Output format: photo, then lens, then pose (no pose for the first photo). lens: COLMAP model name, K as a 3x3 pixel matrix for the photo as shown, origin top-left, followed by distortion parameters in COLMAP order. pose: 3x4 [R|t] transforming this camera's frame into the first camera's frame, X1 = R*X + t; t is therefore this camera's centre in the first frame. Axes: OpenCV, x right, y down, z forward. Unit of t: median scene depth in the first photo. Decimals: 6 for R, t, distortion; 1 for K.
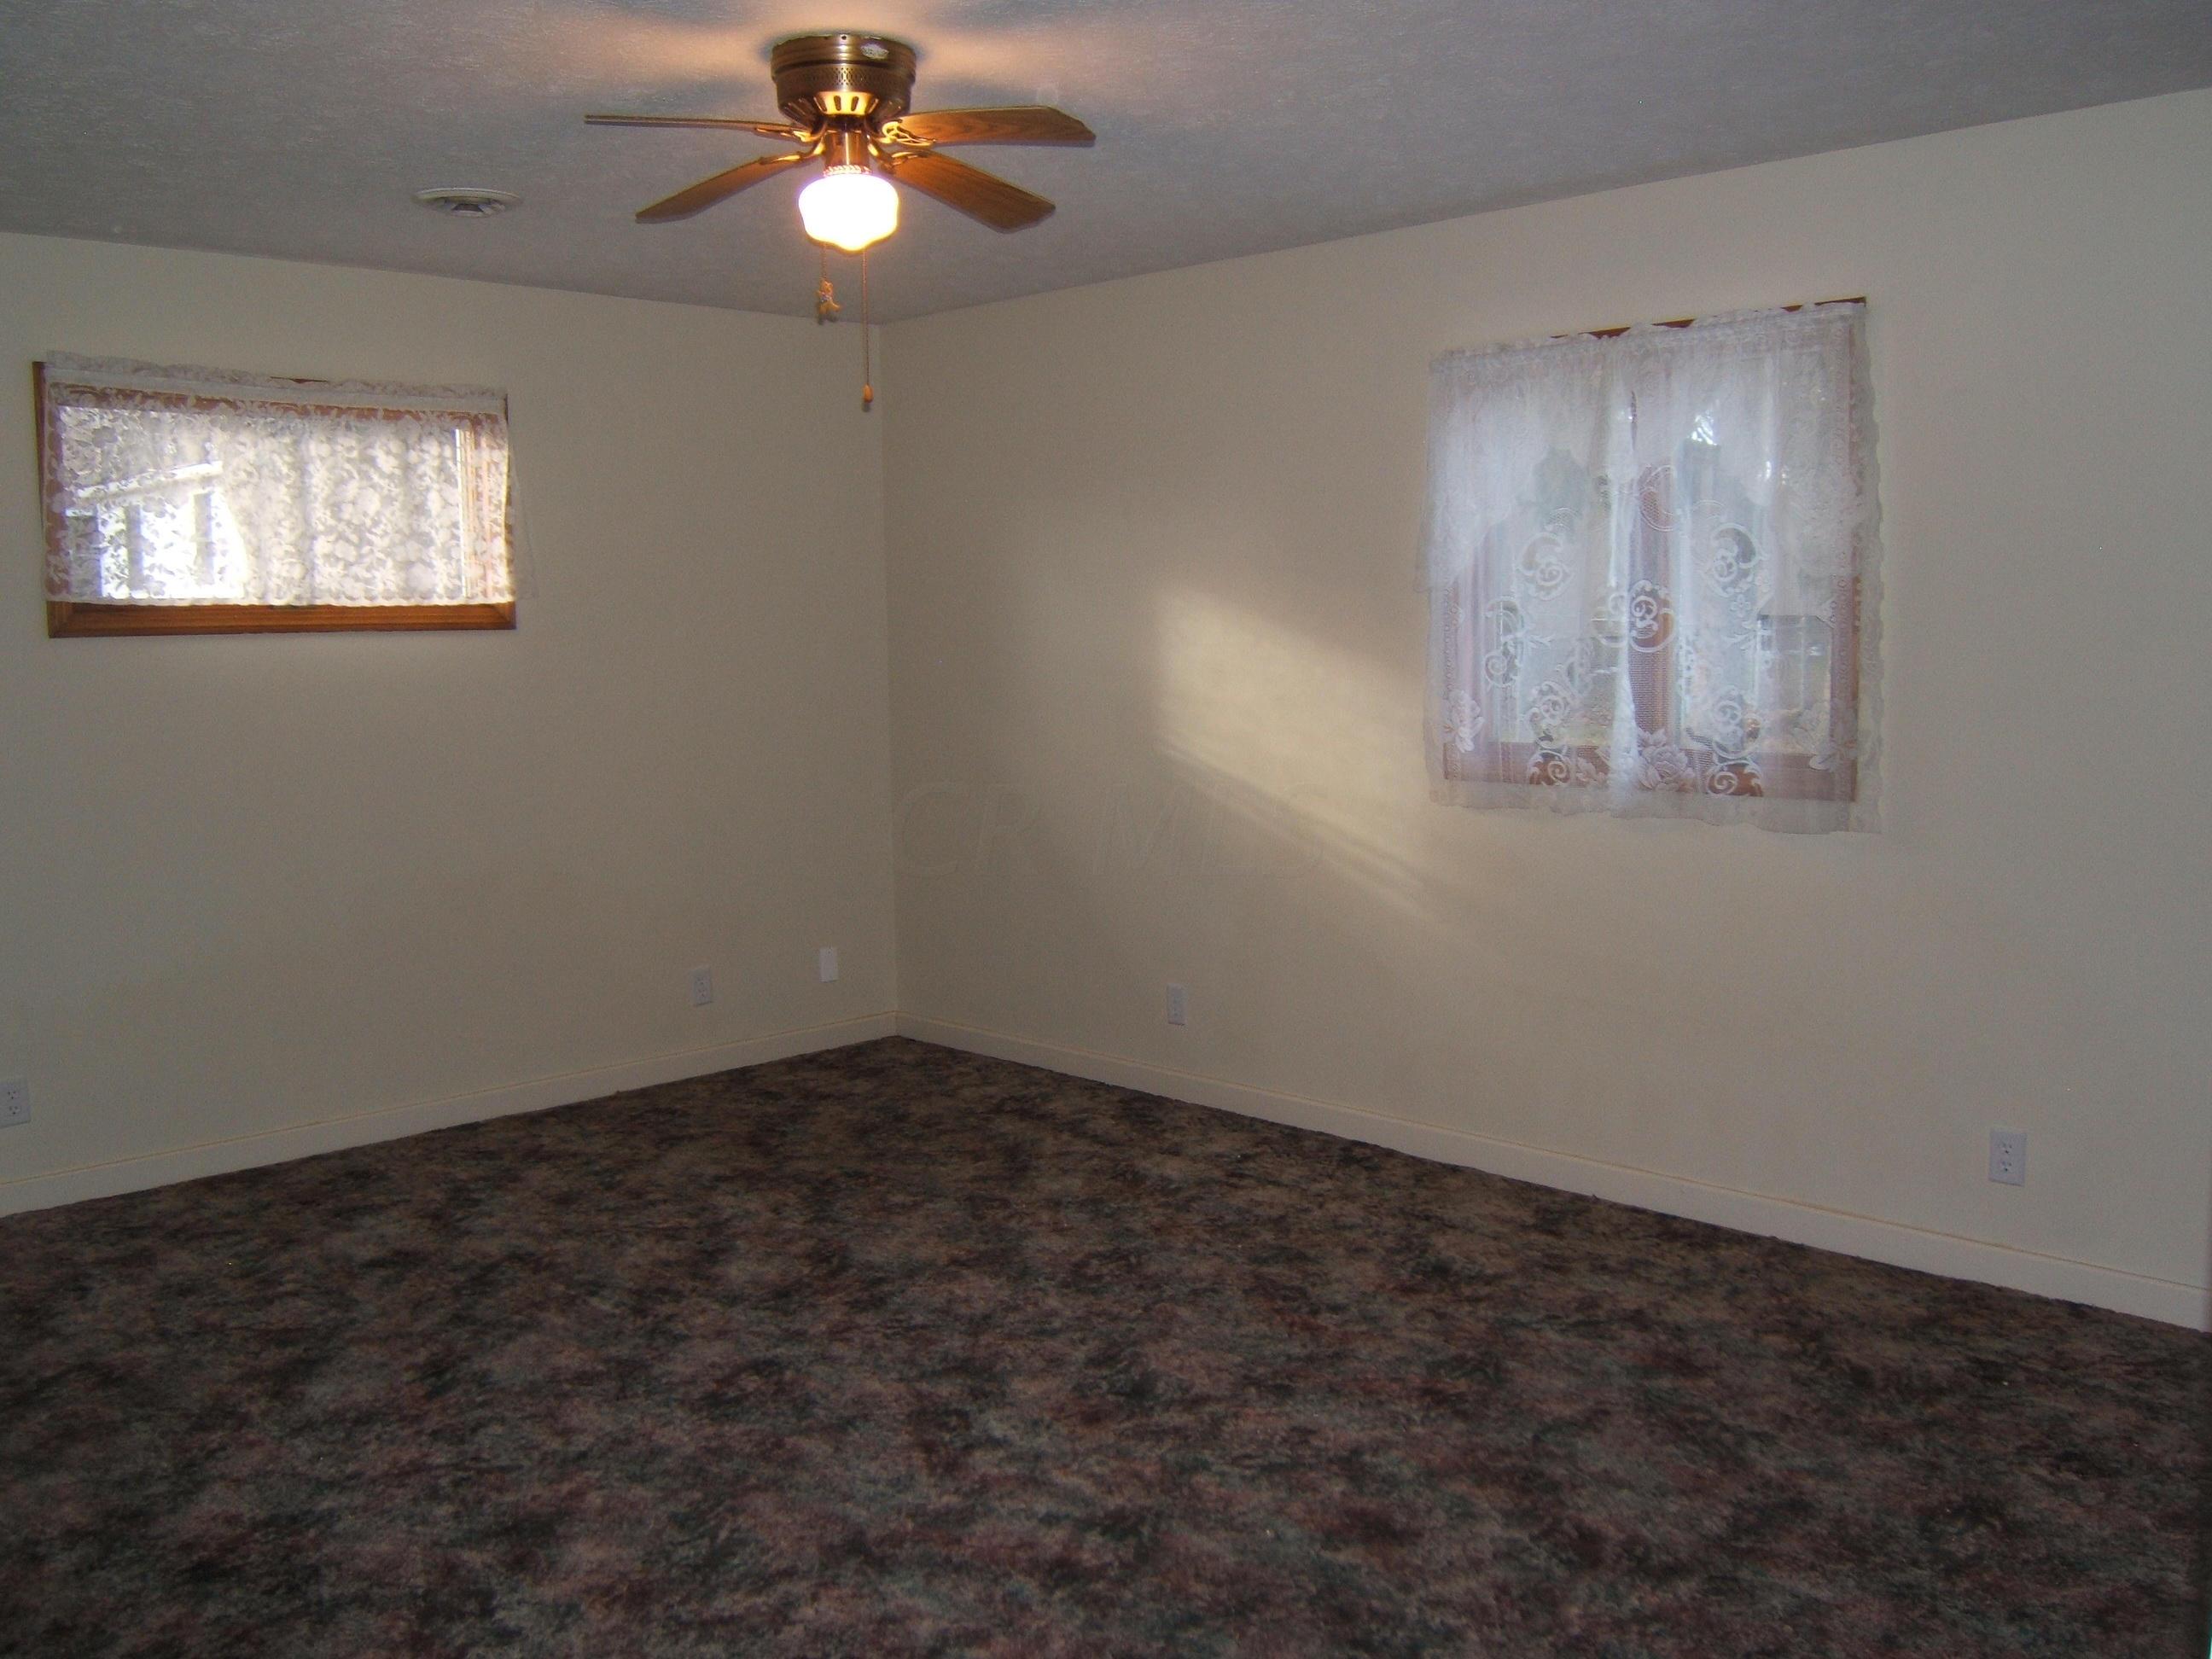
lens RADIAL K [[1915.7, 0, 1120.3], [0, 1915.7, 819.4], [0, 0, 1]] dist [-0.040378, -0.020995]
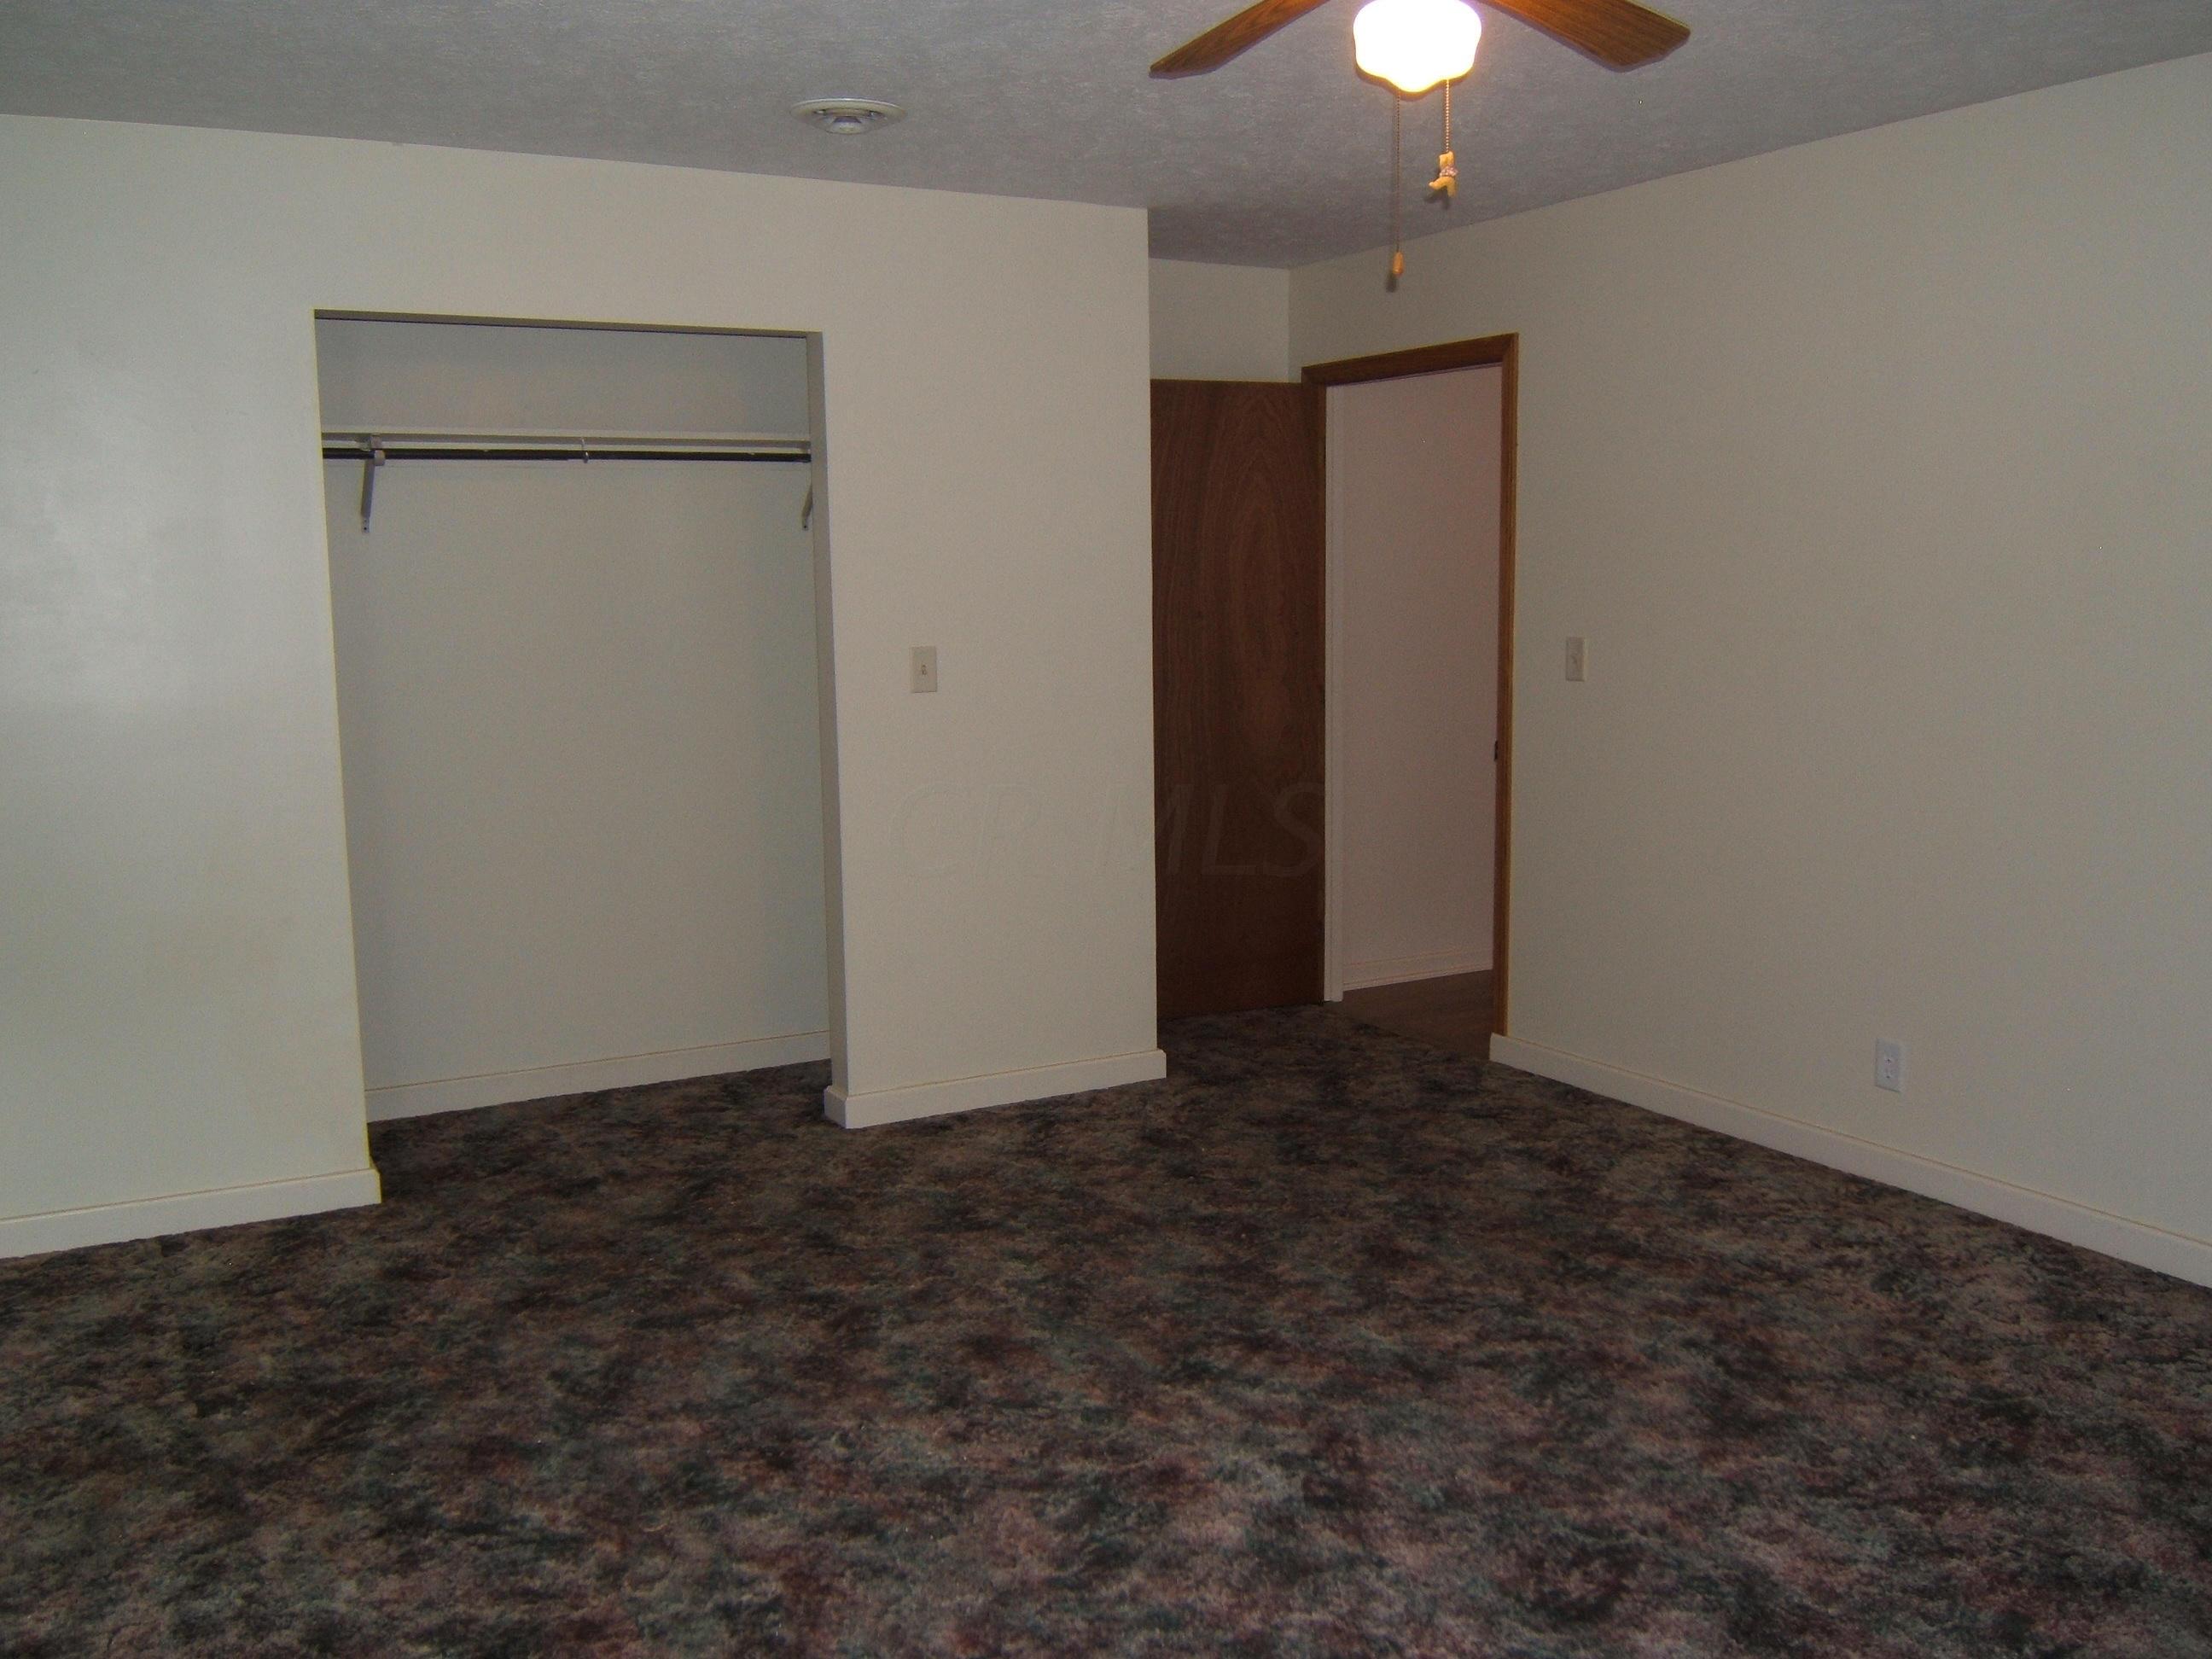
lens RADIAL K [[1915.7, 0, 1120.3], [0, 1915.7, 819.4], [0, 0, 1]] dist [-0.040378, -0.020995]
pose [[-0.964179, -0.011236, 0.265013, -0.240262], [0.049799, 0.973668, 0.222463, -0.196282], [-0.260534, 0.227692, -0.938231, 1.882524]]
